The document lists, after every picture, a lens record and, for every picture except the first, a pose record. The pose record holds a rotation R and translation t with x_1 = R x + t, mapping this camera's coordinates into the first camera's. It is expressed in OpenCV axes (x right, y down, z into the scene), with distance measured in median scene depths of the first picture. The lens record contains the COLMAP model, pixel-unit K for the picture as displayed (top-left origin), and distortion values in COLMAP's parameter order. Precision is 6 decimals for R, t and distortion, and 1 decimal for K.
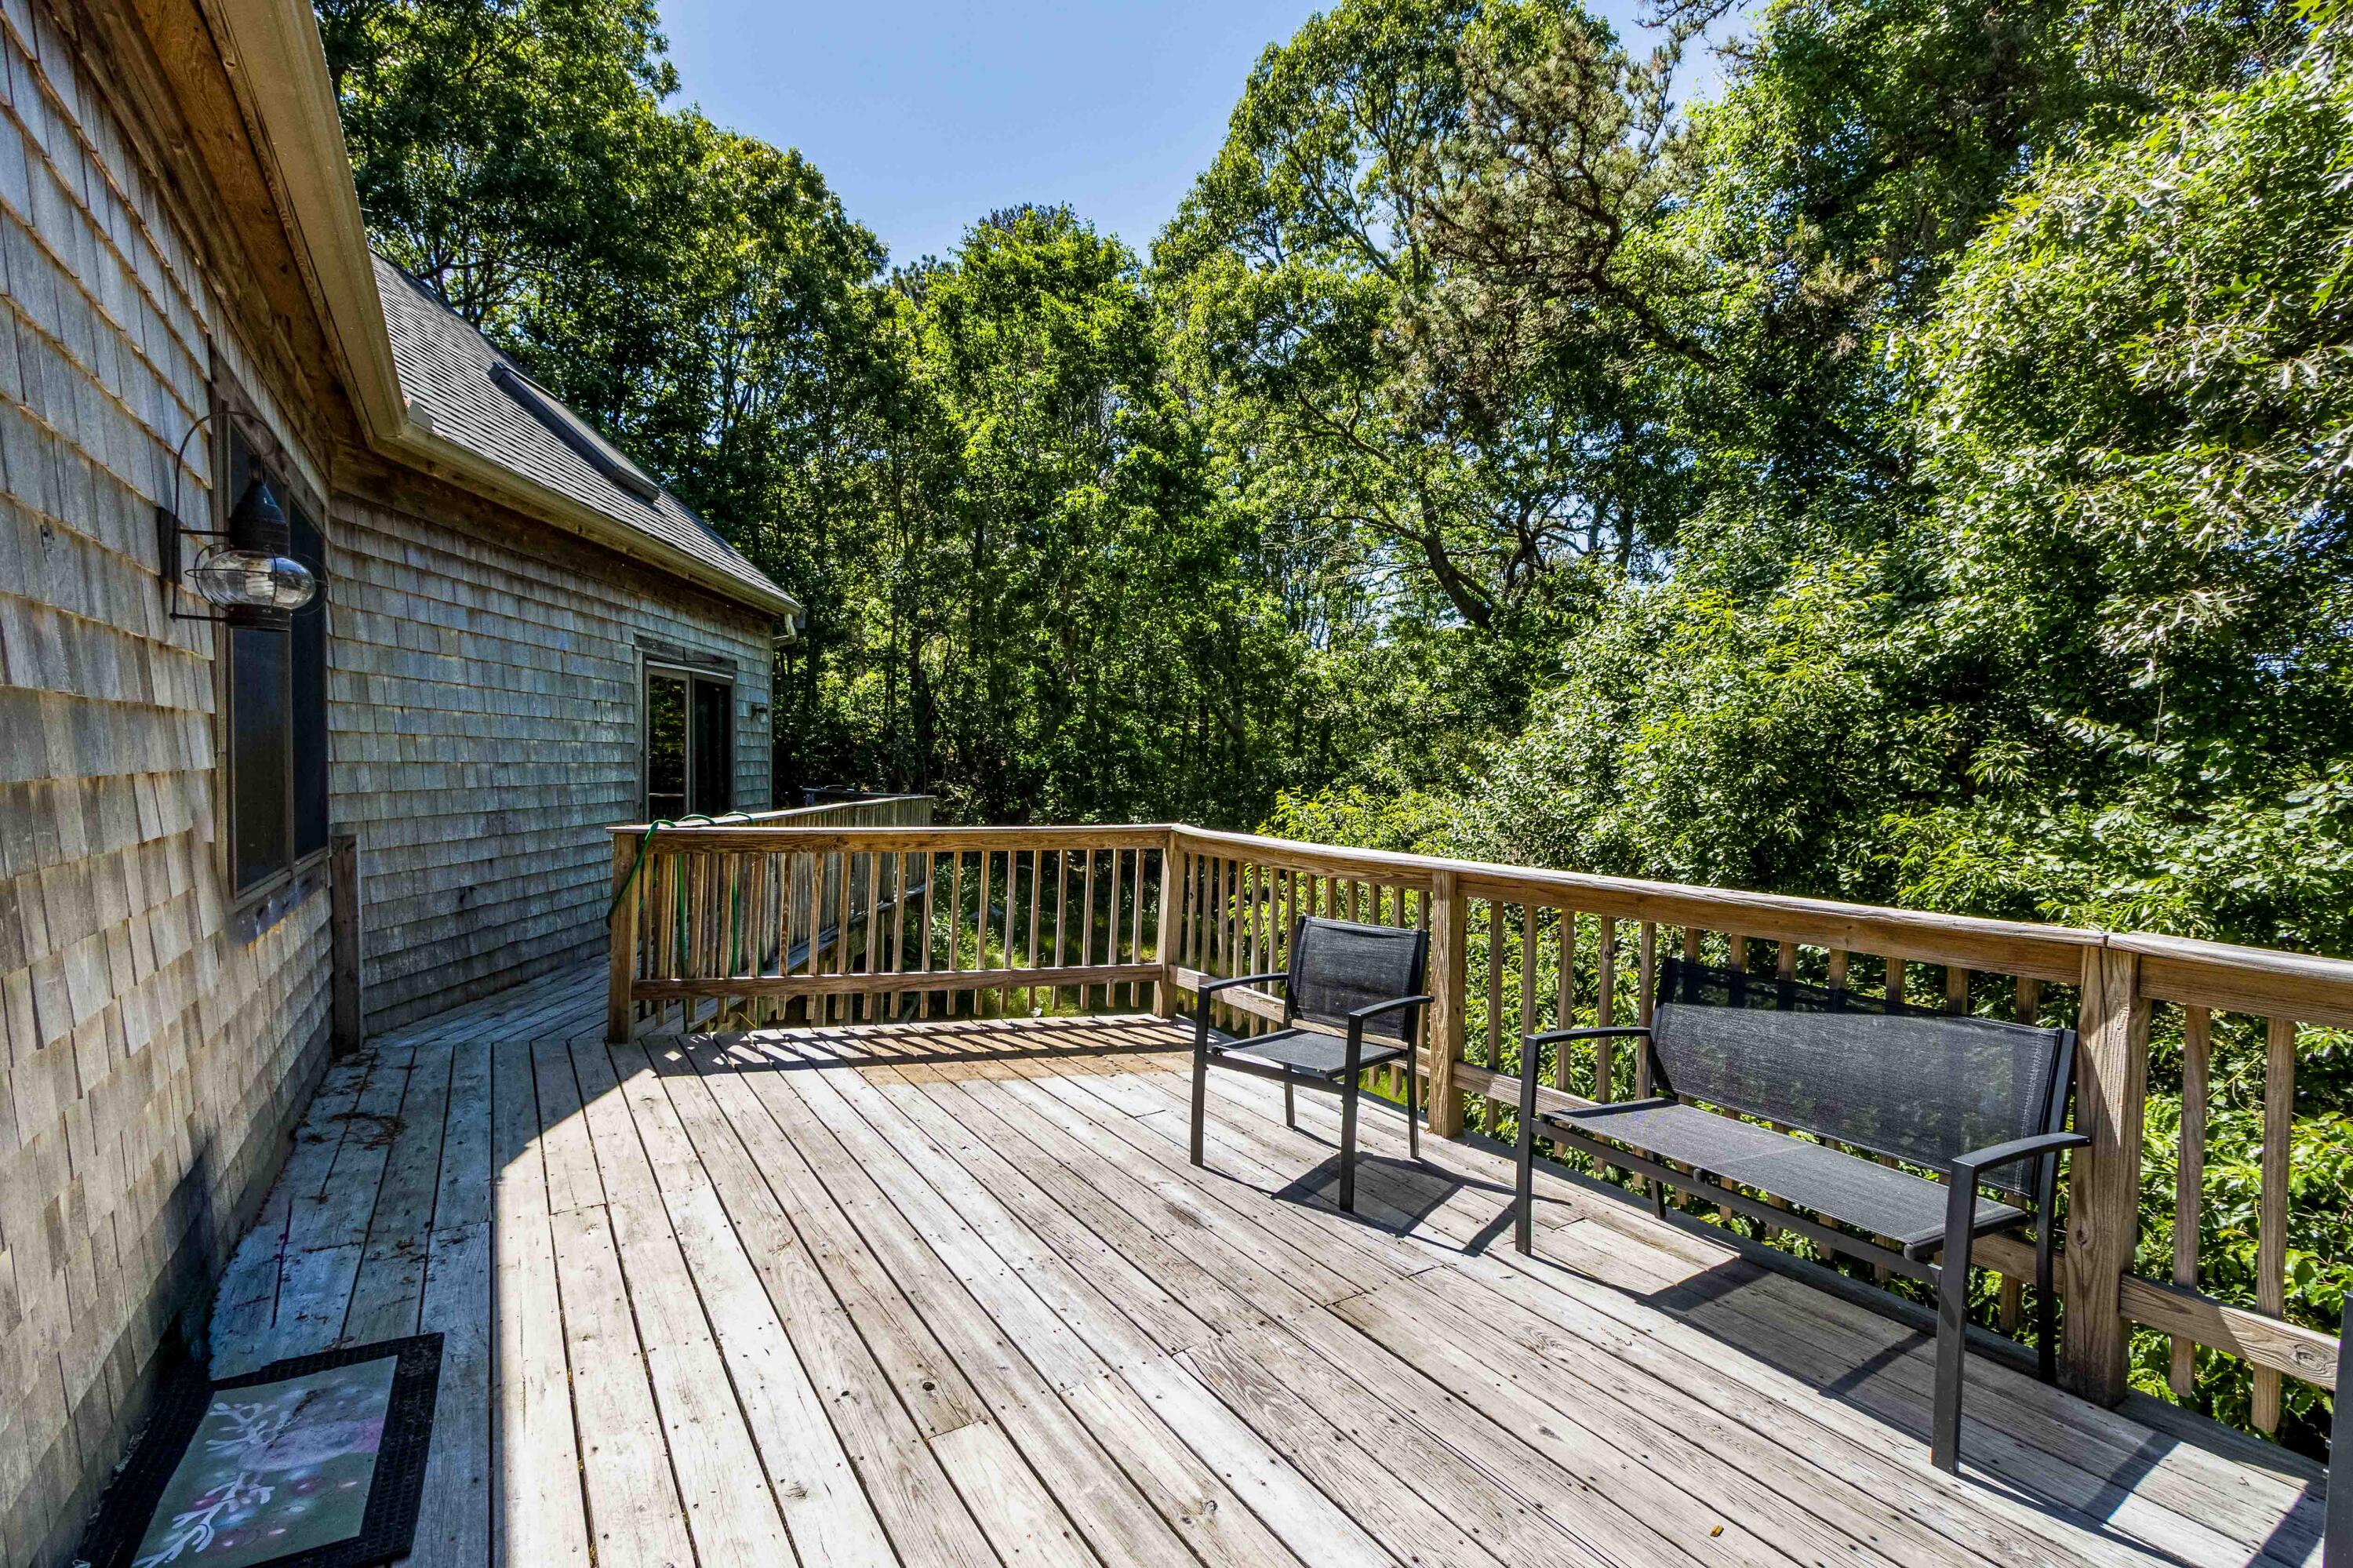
lens RADIAL K [[1110.3, 0, 1166.5], [0, 1110.3, 775.1], [0, 0, 1]] dist [0.006254, 0.000294]
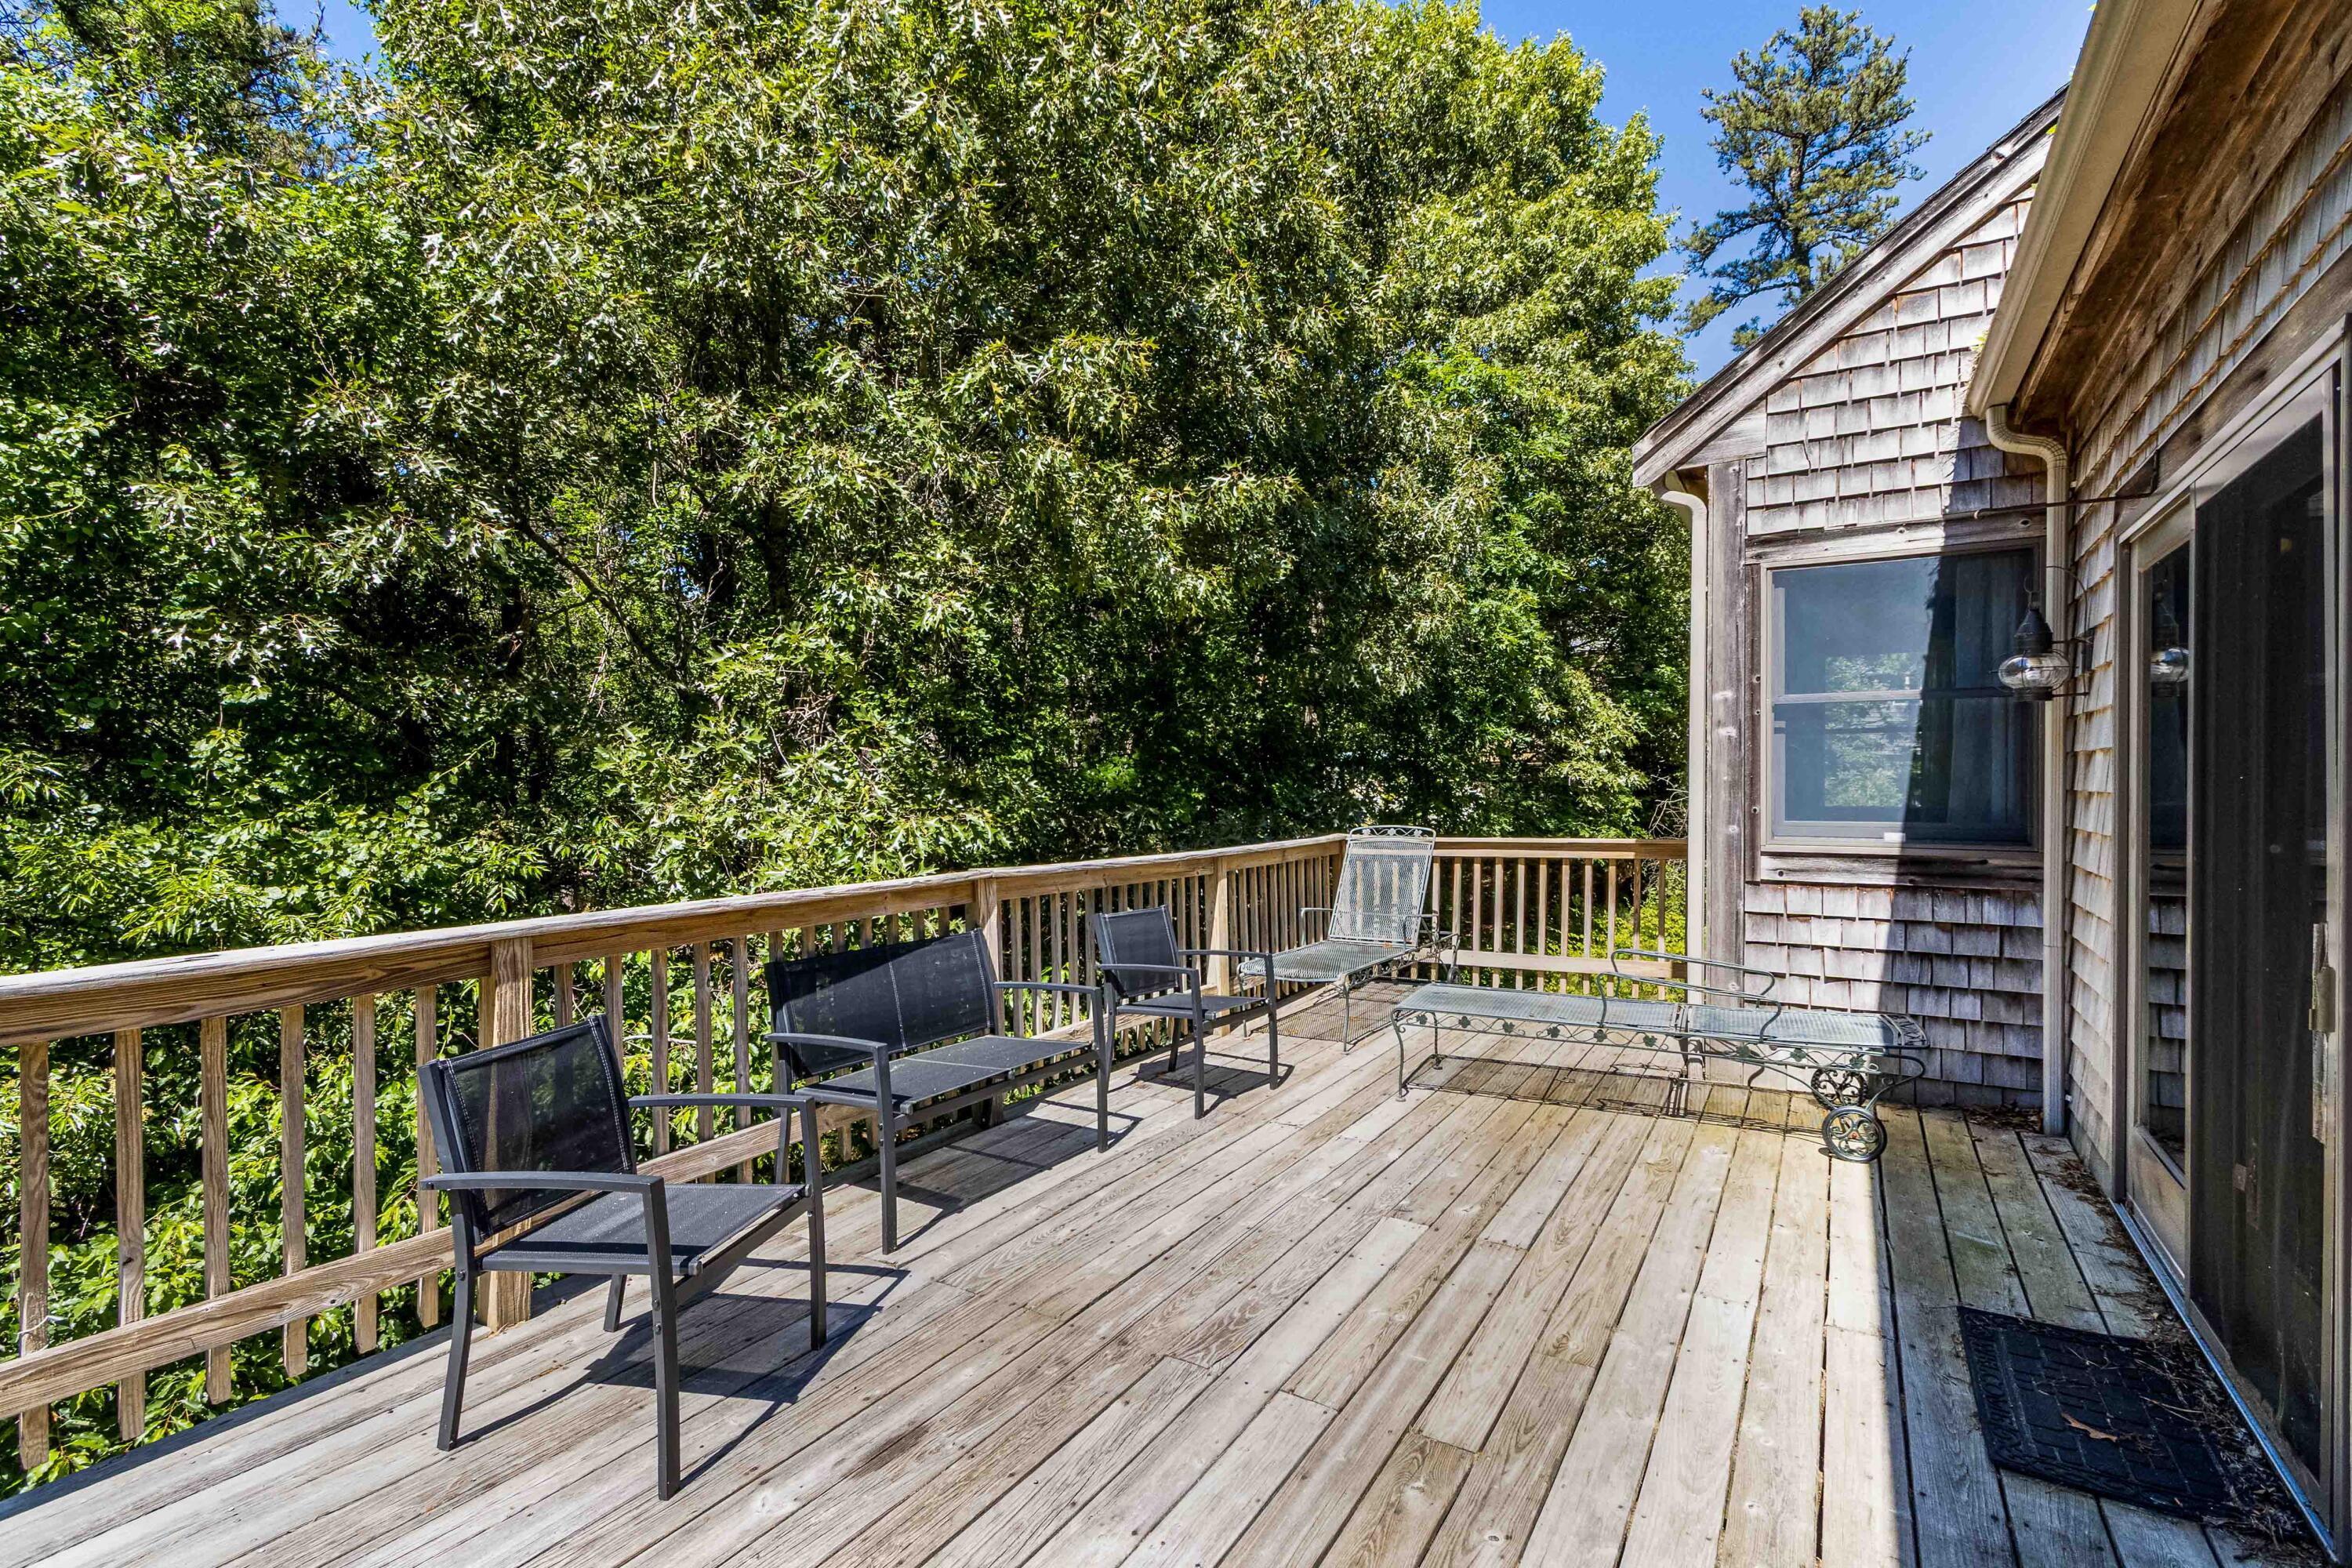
lens RADIAL K [[1109.8, 0, 1164.6], [0, 1109.8, 792.1], [0, 0, 1]] dist [0.006254, 0.000294]
pose [[-0.466123, -0.015205, 0.884589, -0.705872], [0.012967, 0.999627, 0.024015, -0.019270], [-0.884625, 0.022664, -0.465753, 1.249233]]
